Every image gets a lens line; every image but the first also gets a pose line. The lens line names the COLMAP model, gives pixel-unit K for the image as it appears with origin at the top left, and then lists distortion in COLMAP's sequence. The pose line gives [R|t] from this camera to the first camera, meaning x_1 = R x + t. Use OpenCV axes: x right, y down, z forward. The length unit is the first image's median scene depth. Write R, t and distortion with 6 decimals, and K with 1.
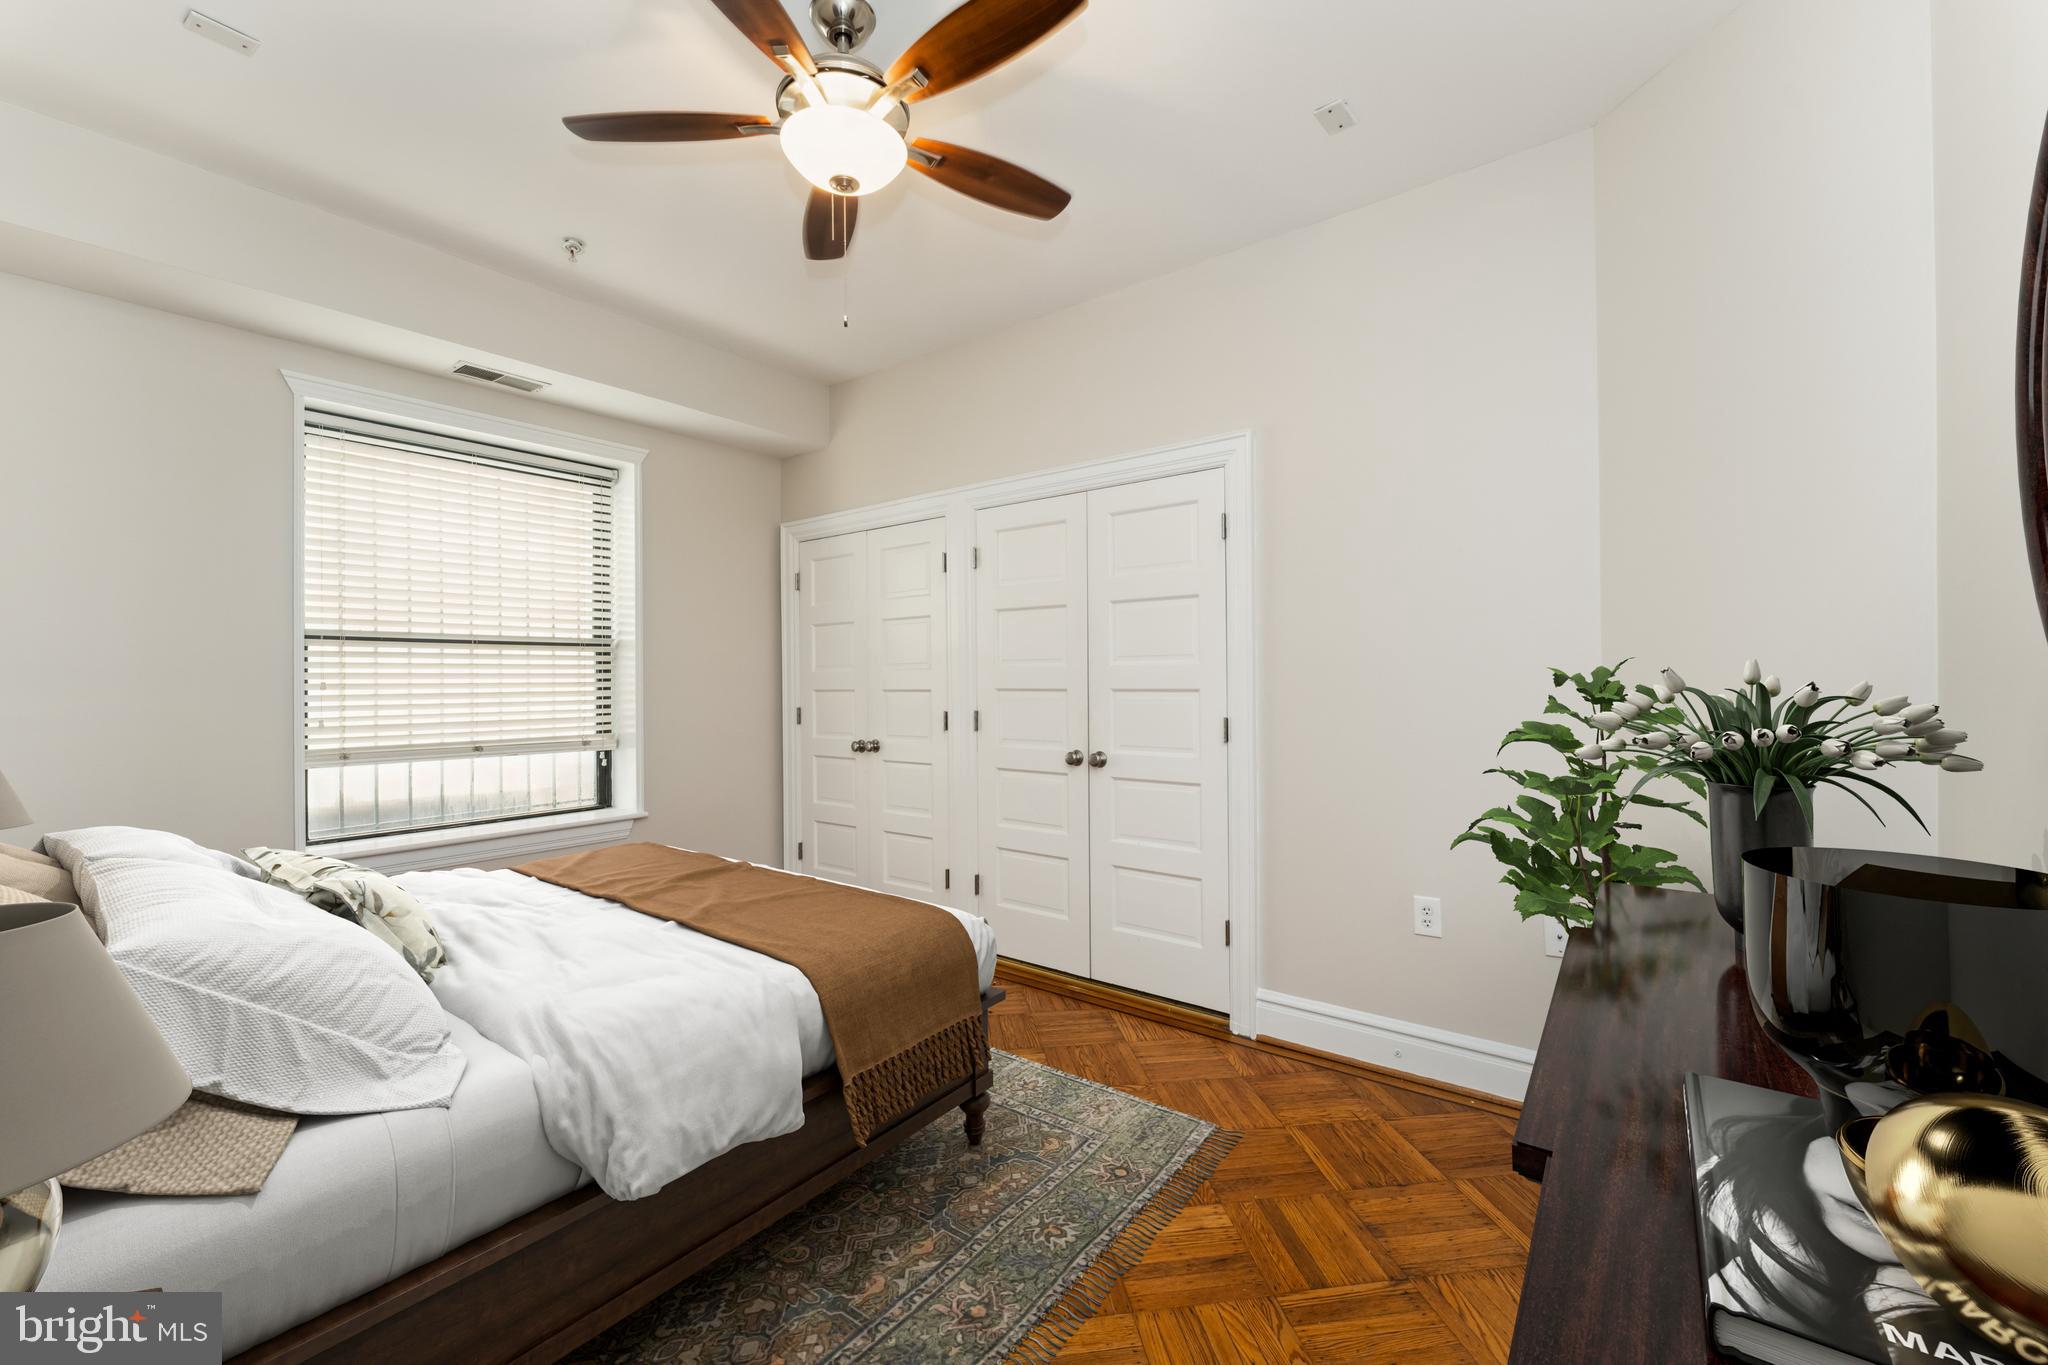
lens RADIAL K [[829.7, 0, 1022.5], [0, 829.7, 690.4], [0, 0, 1]] dist [-0.002055, -0.000445]
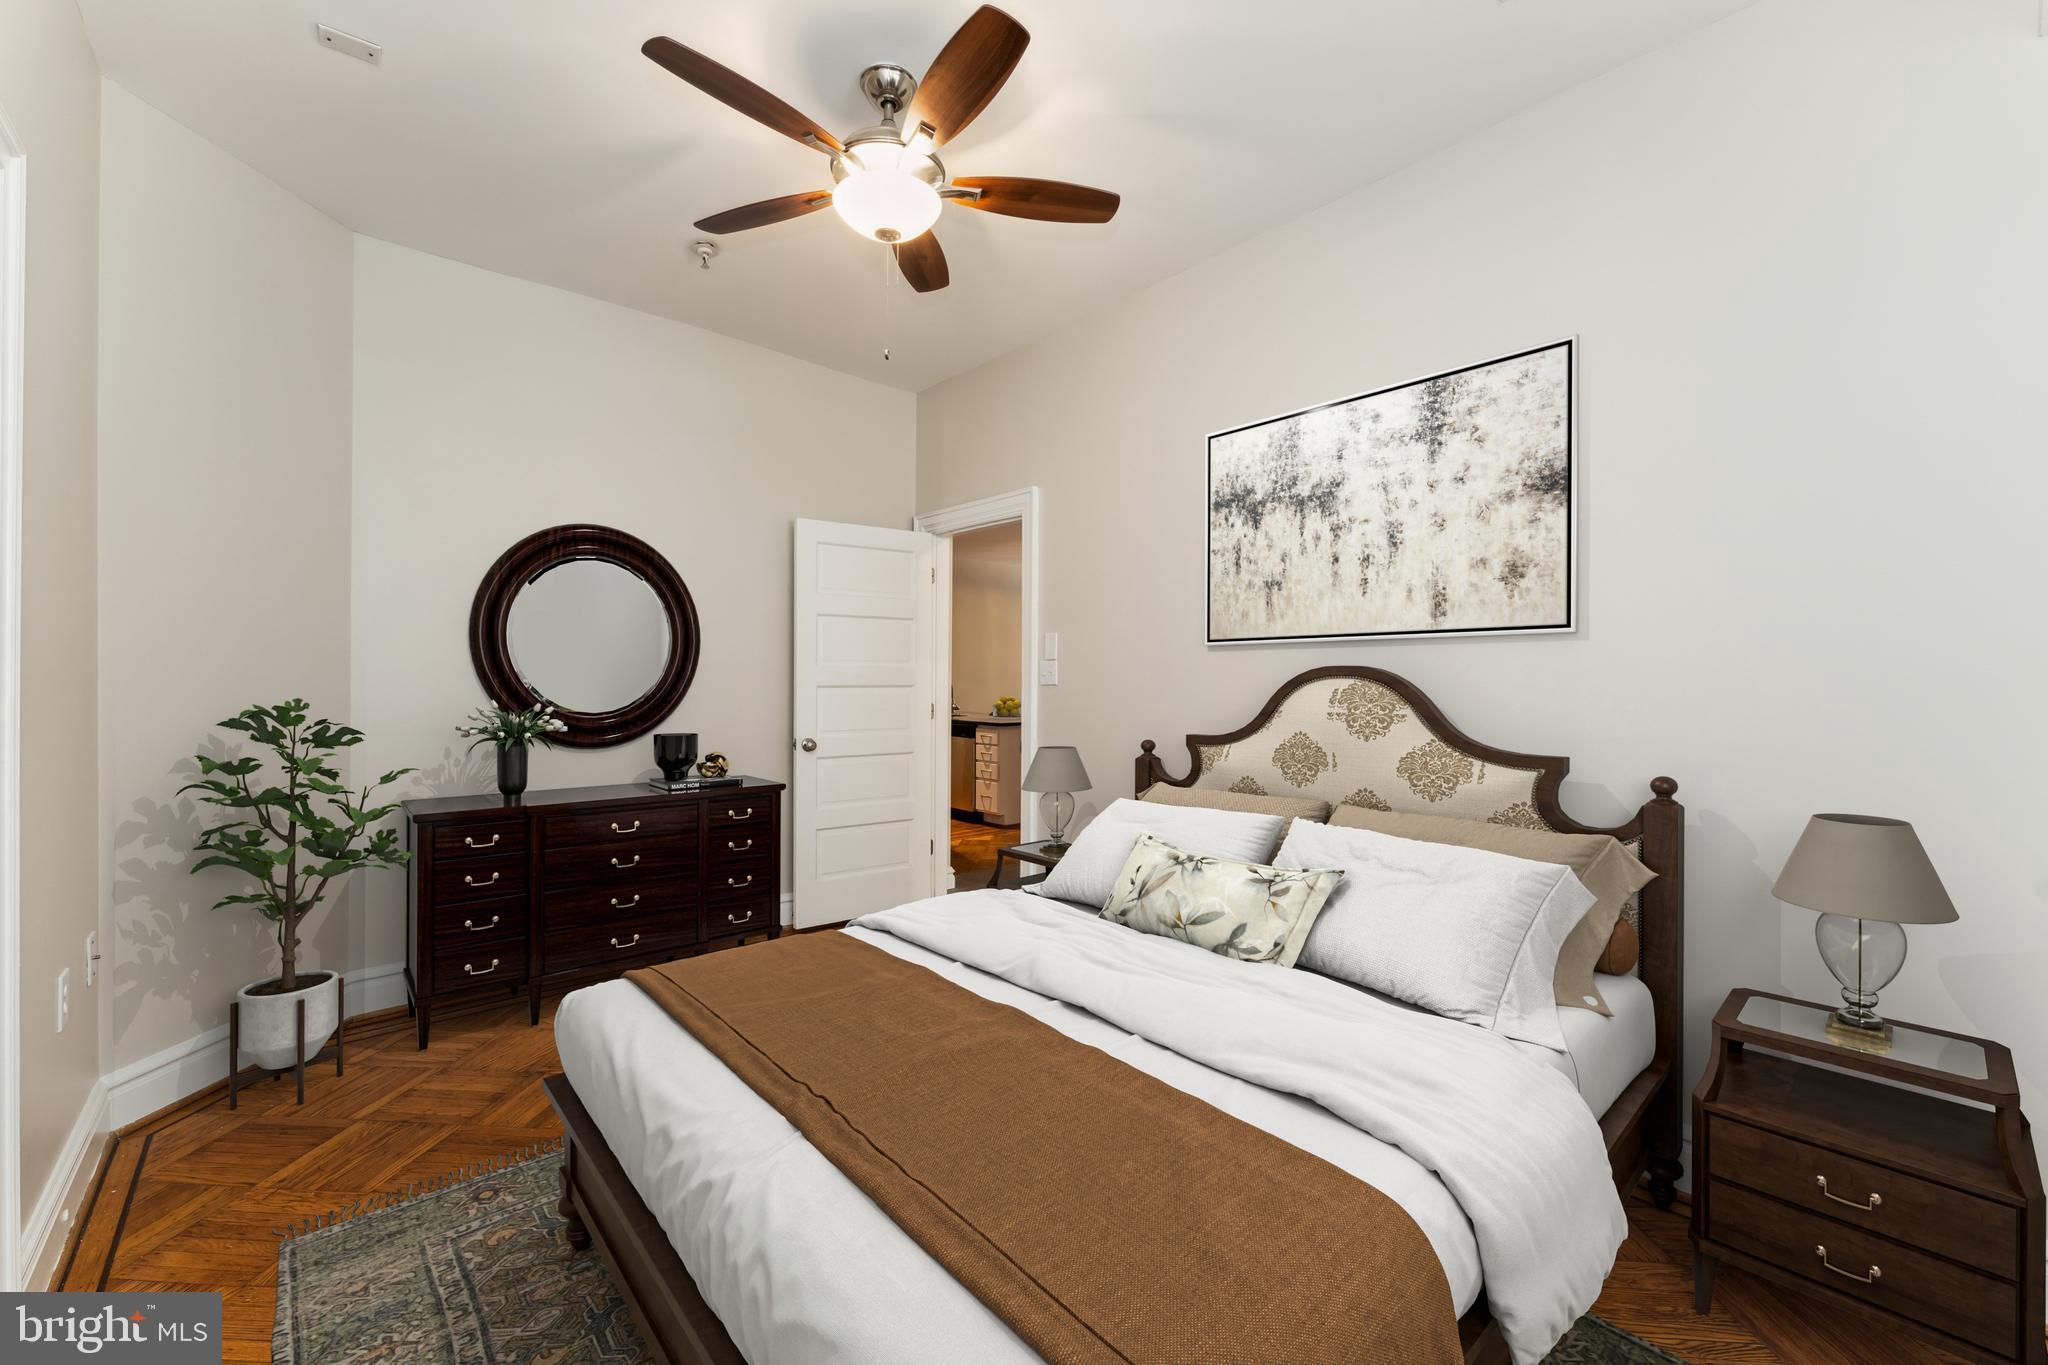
lens RADIAL K [[829.7, 0, 1022.5], [0, 829.7, 690.4], [0, 0, 1]] dist [-0.002055, -0.000445]
pose [[-0.981865, -0.000766, 0.189580, -0.551866], [0.002277, 0.999872, 0.015833, -0.003628], [-0.189568, 0.015978, -0.981738, 1.852198]]
